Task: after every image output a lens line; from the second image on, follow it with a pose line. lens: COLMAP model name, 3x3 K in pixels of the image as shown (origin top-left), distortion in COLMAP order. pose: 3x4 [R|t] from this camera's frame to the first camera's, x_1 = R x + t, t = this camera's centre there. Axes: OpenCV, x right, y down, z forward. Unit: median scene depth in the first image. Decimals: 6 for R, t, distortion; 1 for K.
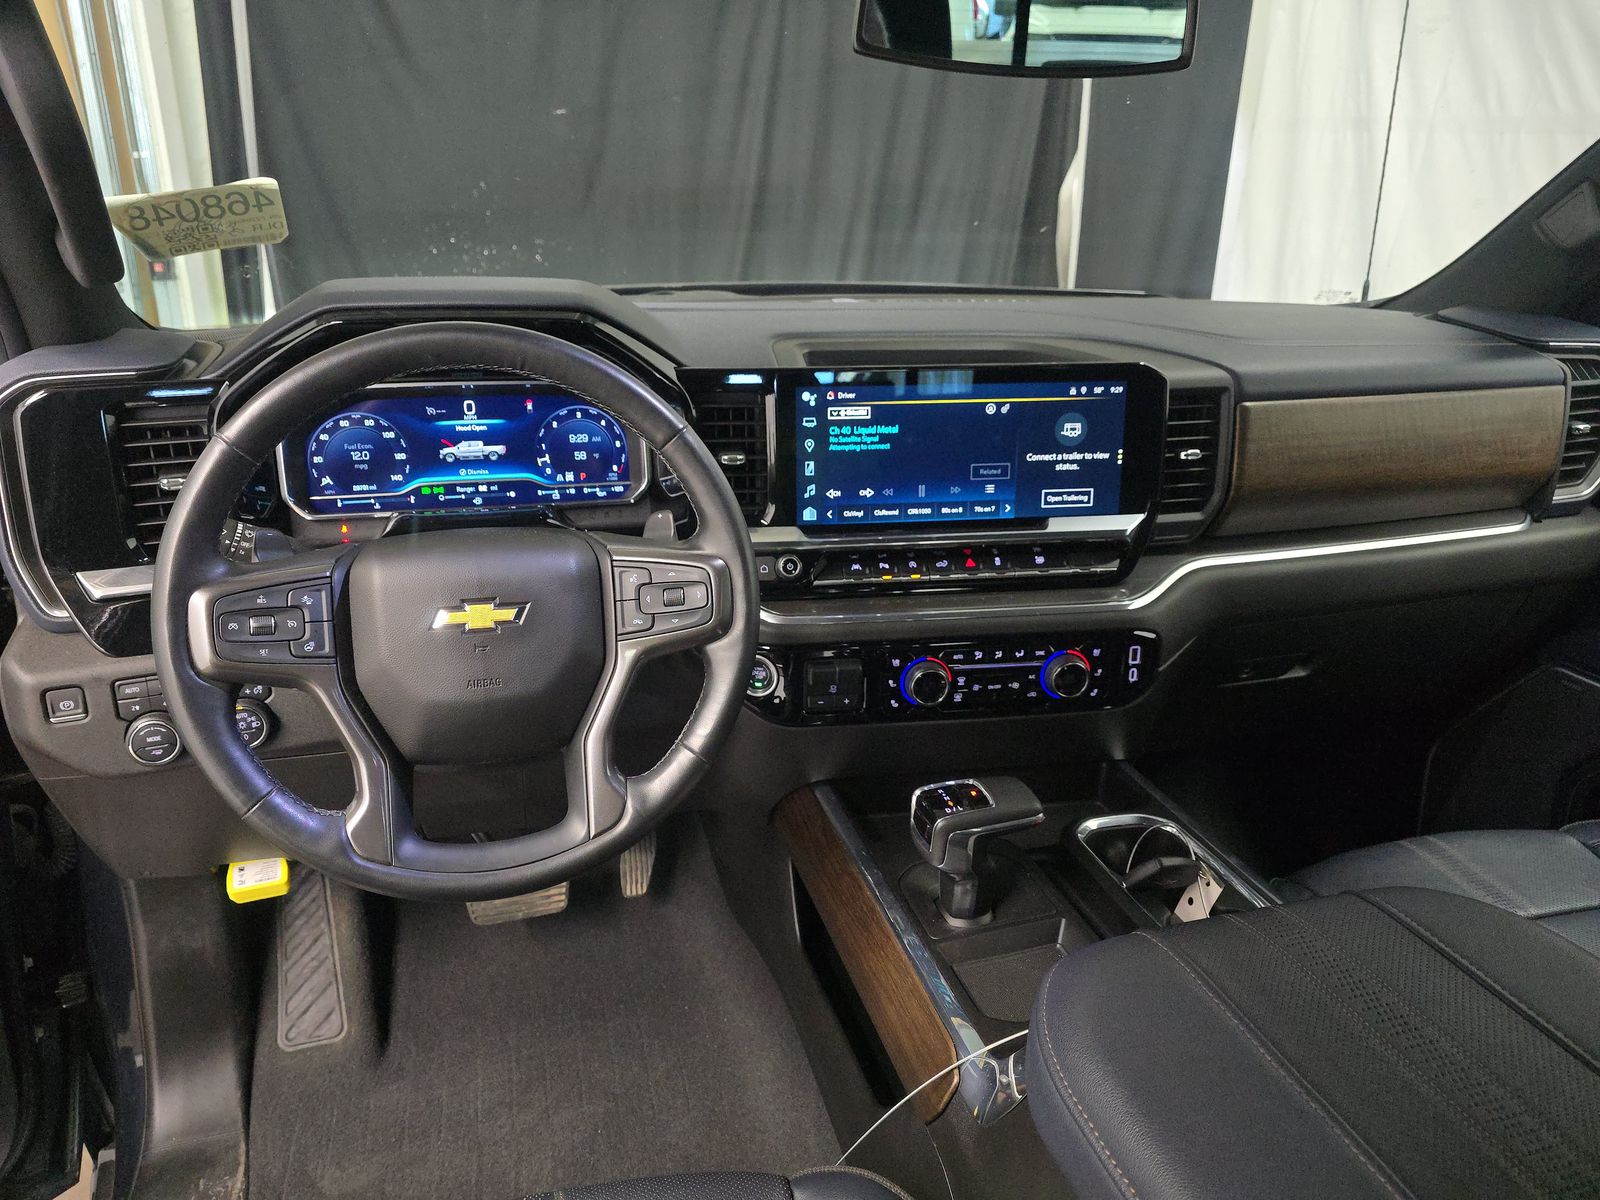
lens RADIAL K [[1065.8, 0, 811.9], [0, 1065.8, 593.2], [0, 0, 1]] dist [0.018958, -0.023183]
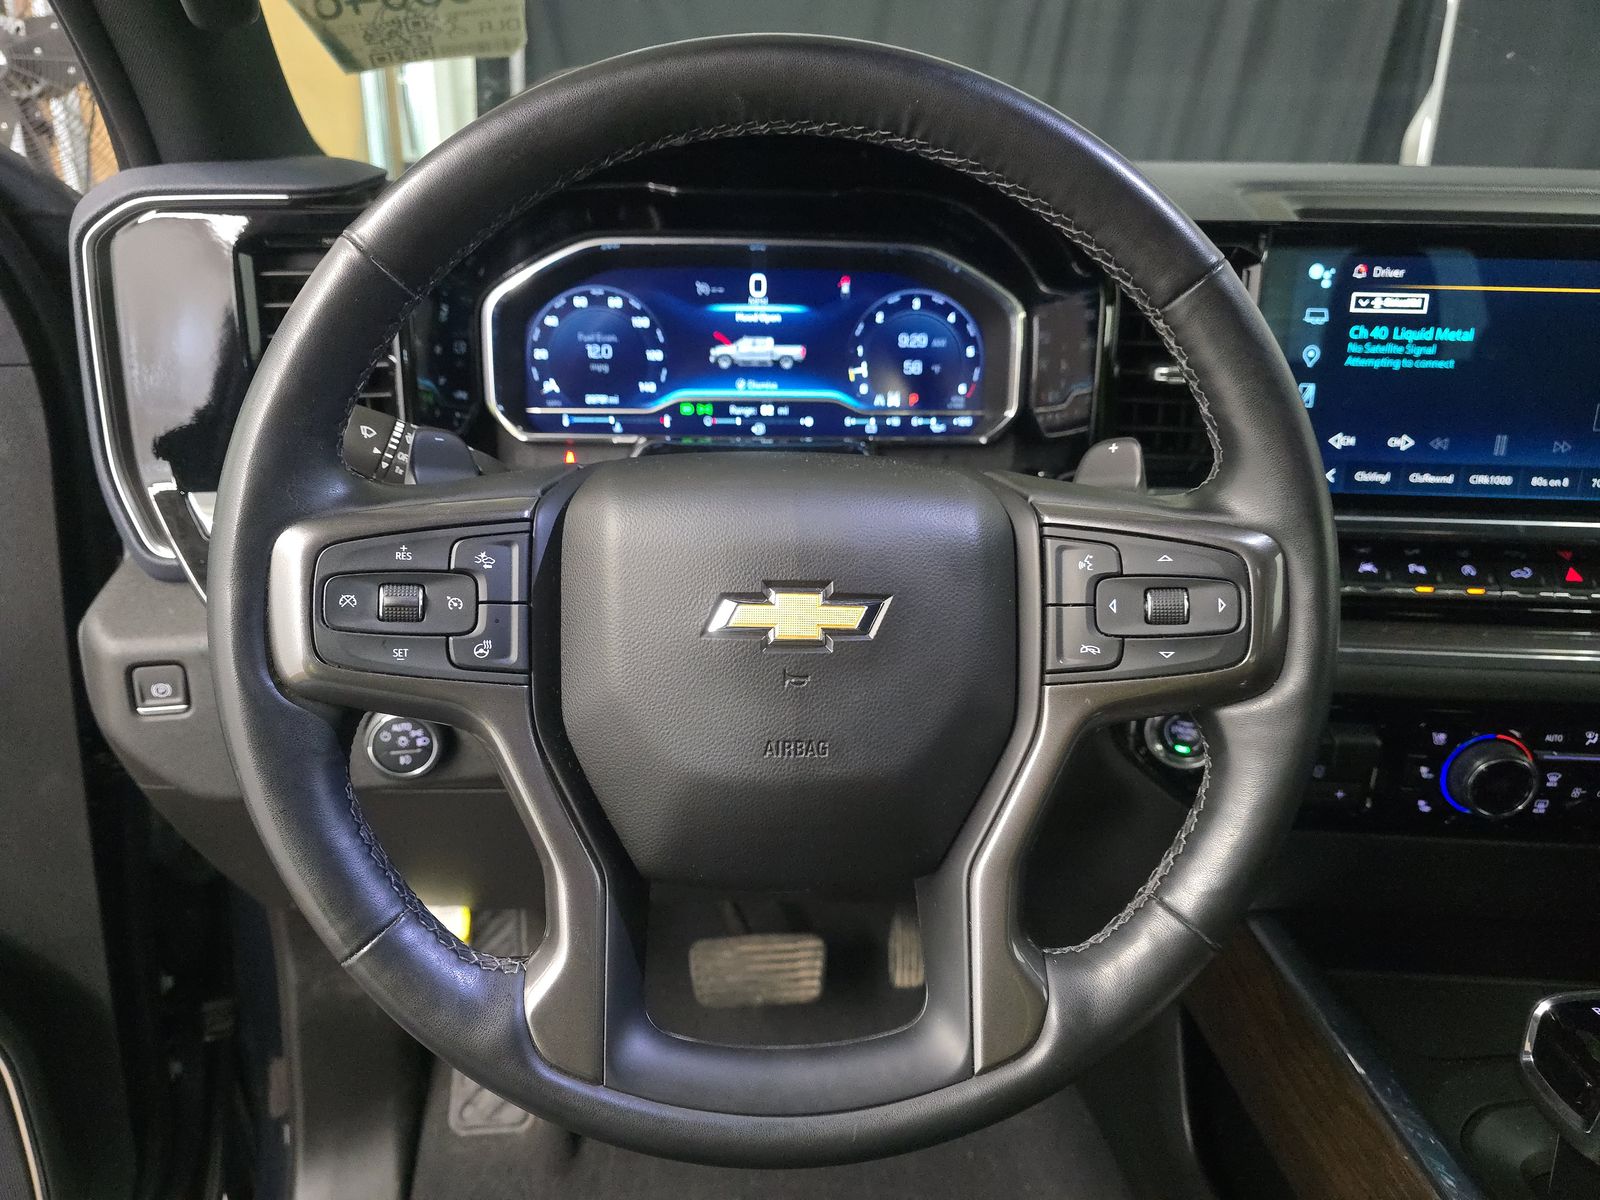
lens RADIAL K [[1065.8, 0, 794.8], [0, 1065.8, 603.3], [0, 0, 1]] dist [0.018958, -0.023183]
pose [[0.975056, 0.079899, -0.207081, -0.149692], [-0.074570, 0.996655, 0.033426, -0.001037], [0.209059, -0.017150, 0.977753, 0.363938]]
